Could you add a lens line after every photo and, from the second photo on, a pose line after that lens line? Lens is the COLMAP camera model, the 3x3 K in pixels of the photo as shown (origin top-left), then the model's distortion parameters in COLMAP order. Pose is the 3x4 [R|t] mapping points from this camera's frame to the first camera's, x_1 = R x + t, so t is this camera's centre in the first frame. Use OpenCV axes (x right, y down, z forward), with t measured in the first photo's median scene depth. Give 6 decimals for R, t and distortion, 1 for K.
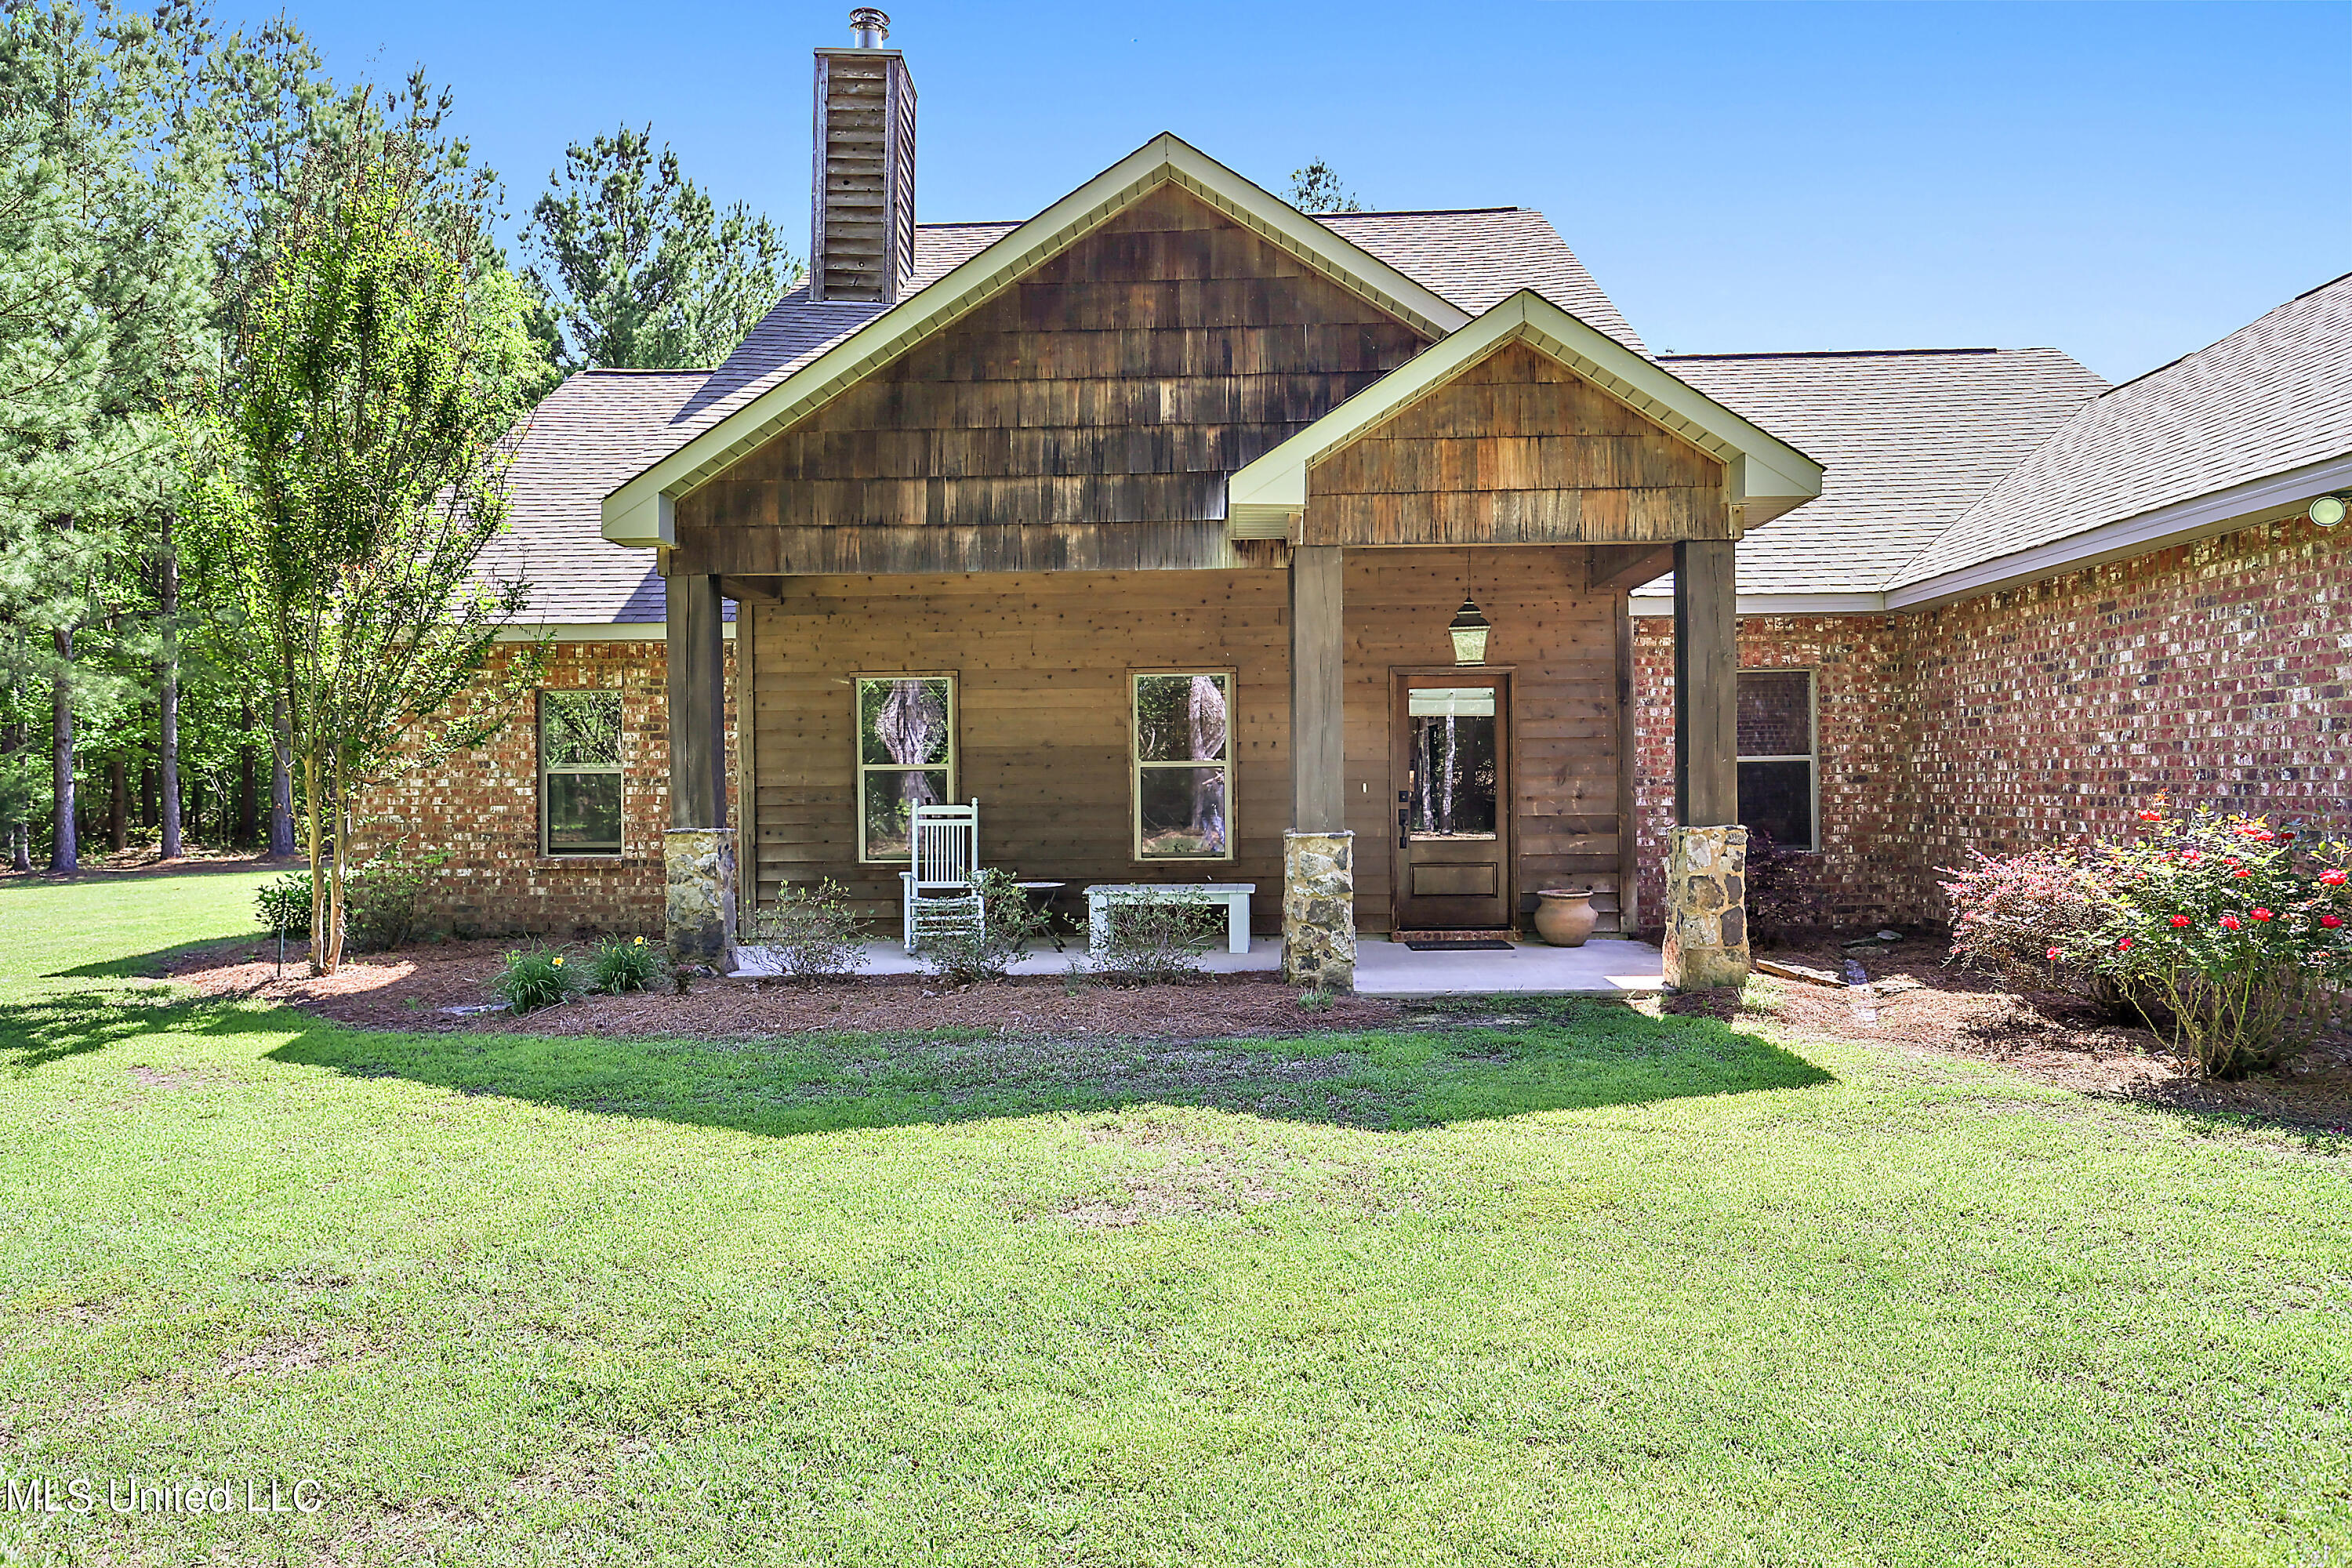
lens RADIAL K [[1516.7, 0, 1165.6], [0, 1516.7, 794.9], [0, 0, 1]] dist [0.009774, -0.000833]
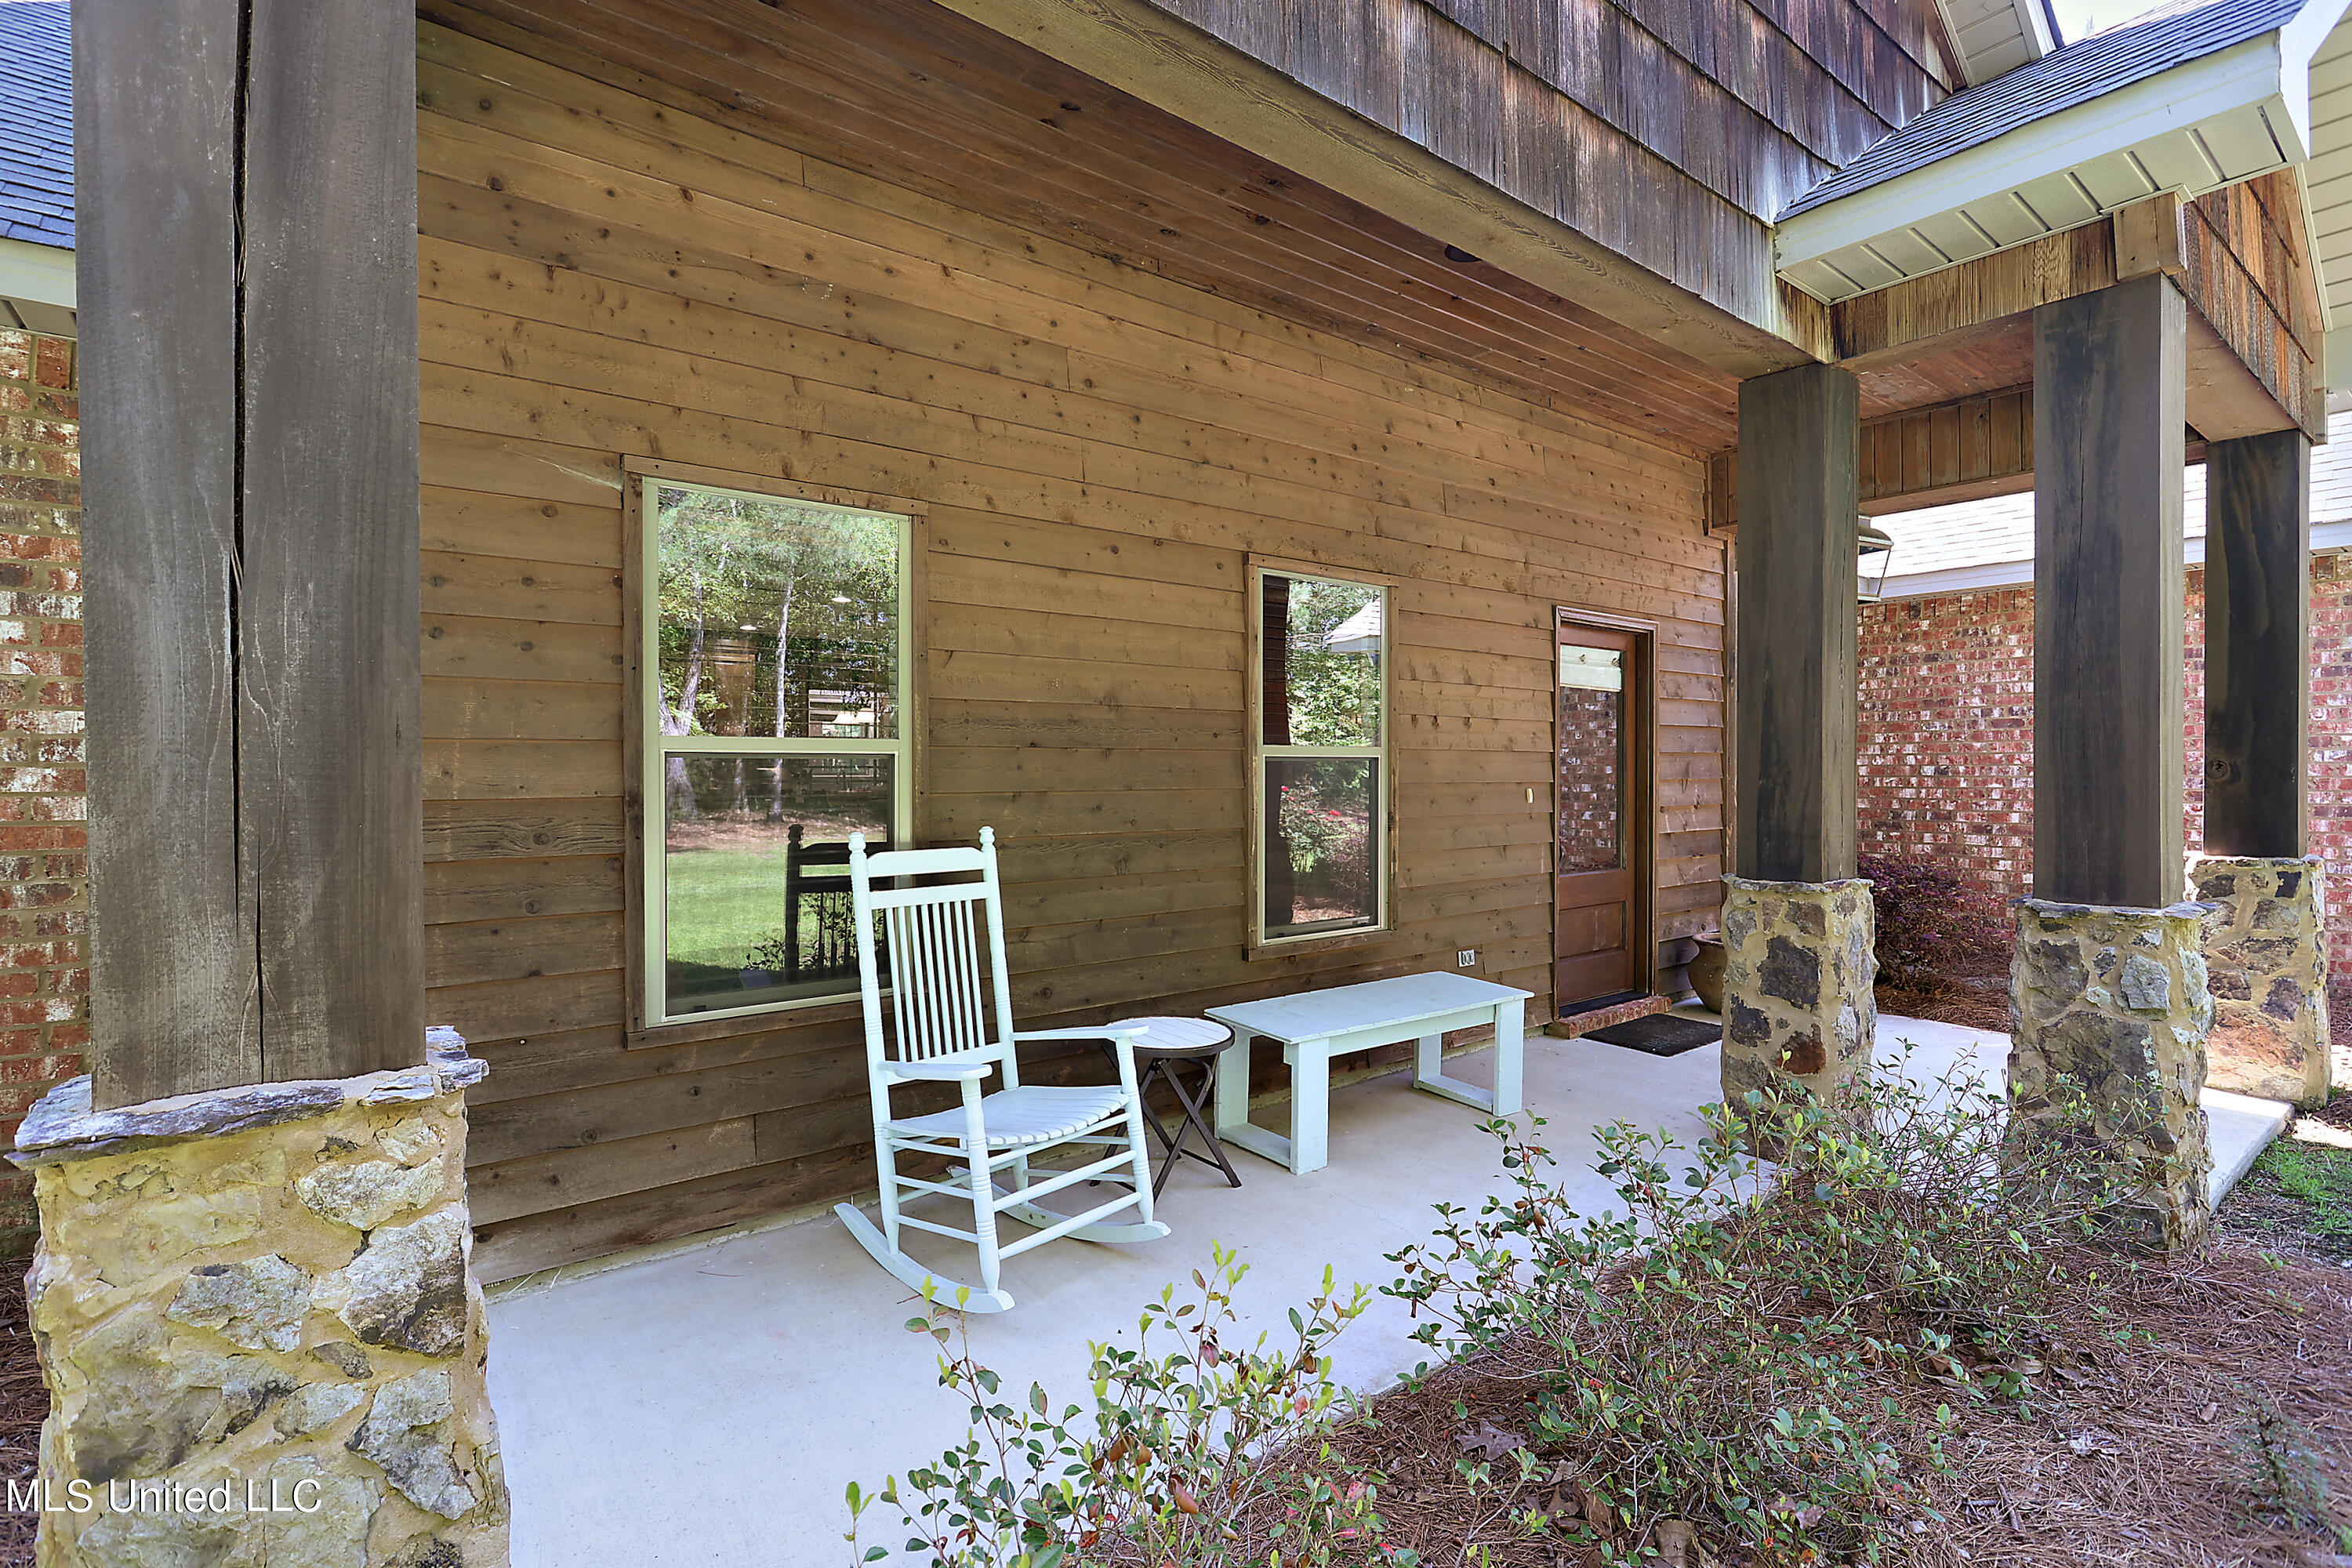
lens RADIAL K [[1125.3, 0, 1173.5], [0, 1125.3, 775.3], [0, 0, 1]] dist [-0.003181, 0.000011]
pose [[0.756989, 0.006475, 0.653395, -0.278675], [-0.000280, 0.999954, -0.009585, -0.008679], [-0.653427, 0.007073, 0.756956, 0.741253]]
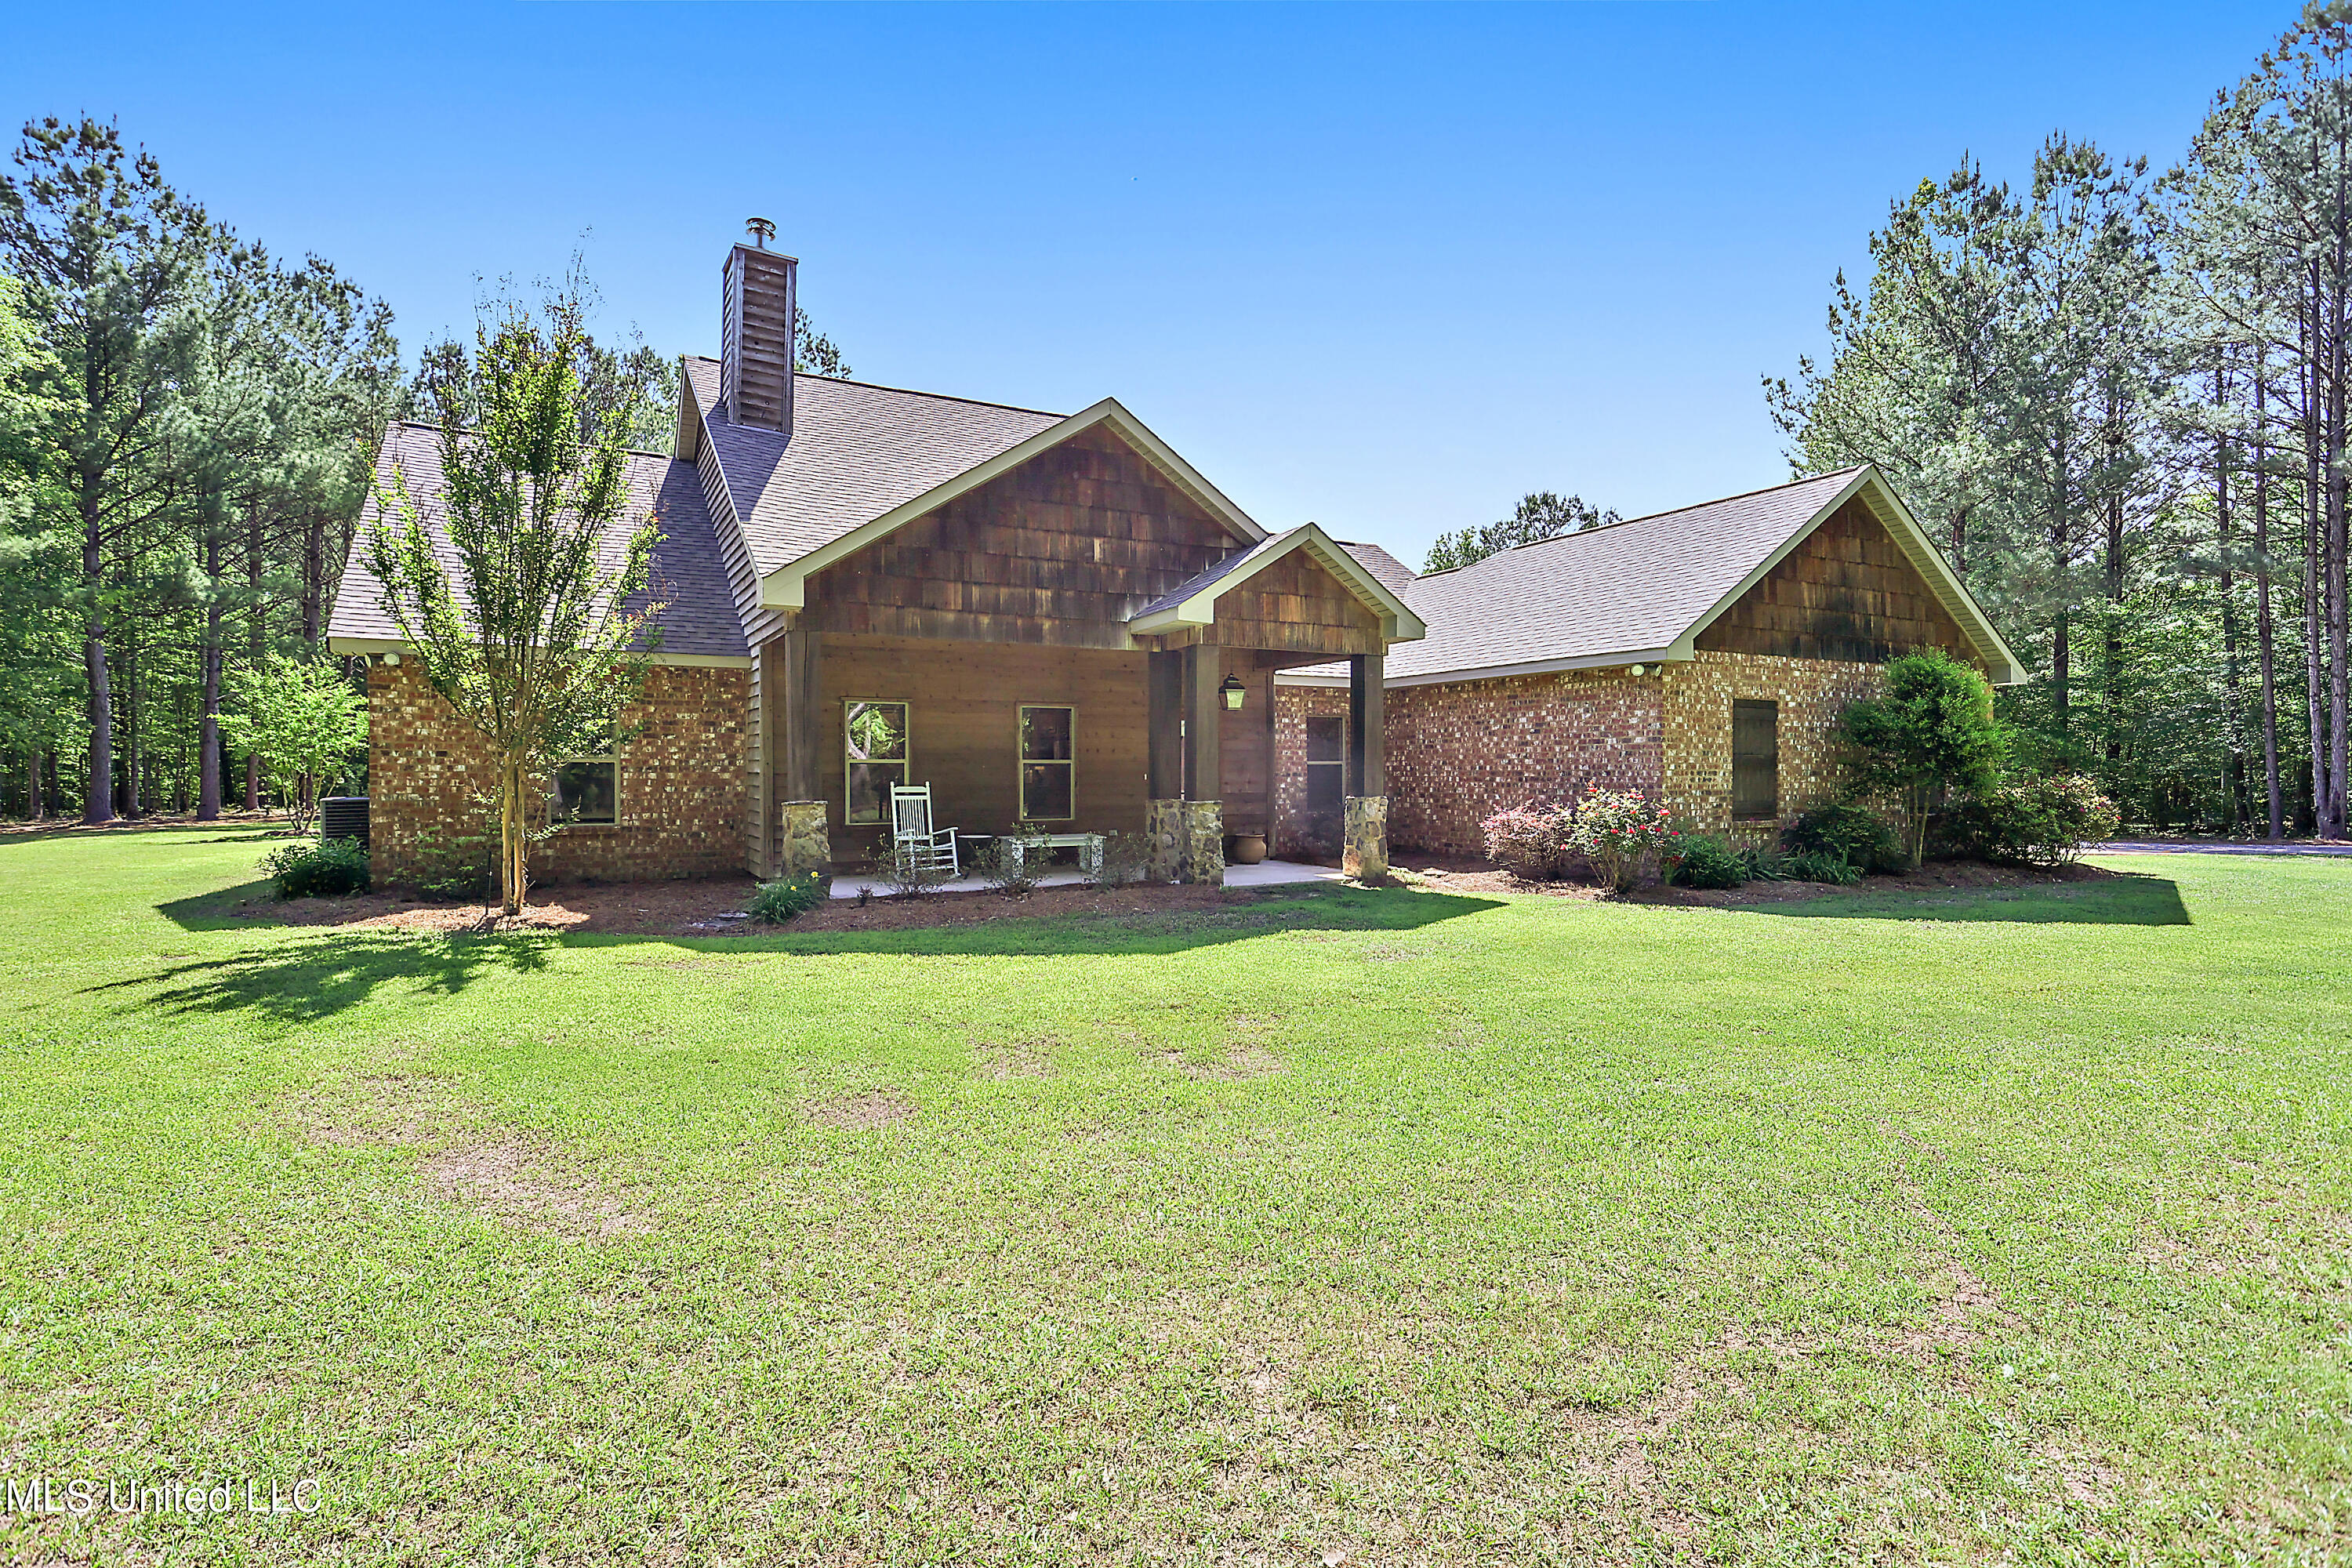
lens RADIAL K [[1173.6, 0, 1179.2], [0, 1173.6, 783.6], [0, 0, 1]] dist [-0.006273, 0.004587]
pose [[0.850142, 0.003135, 0.526544, -0.533349], [-0.003388, 0.999994, -0.000483, 0.003660], [-0.526543, -0.001373, 0.850148, -0.149913]]
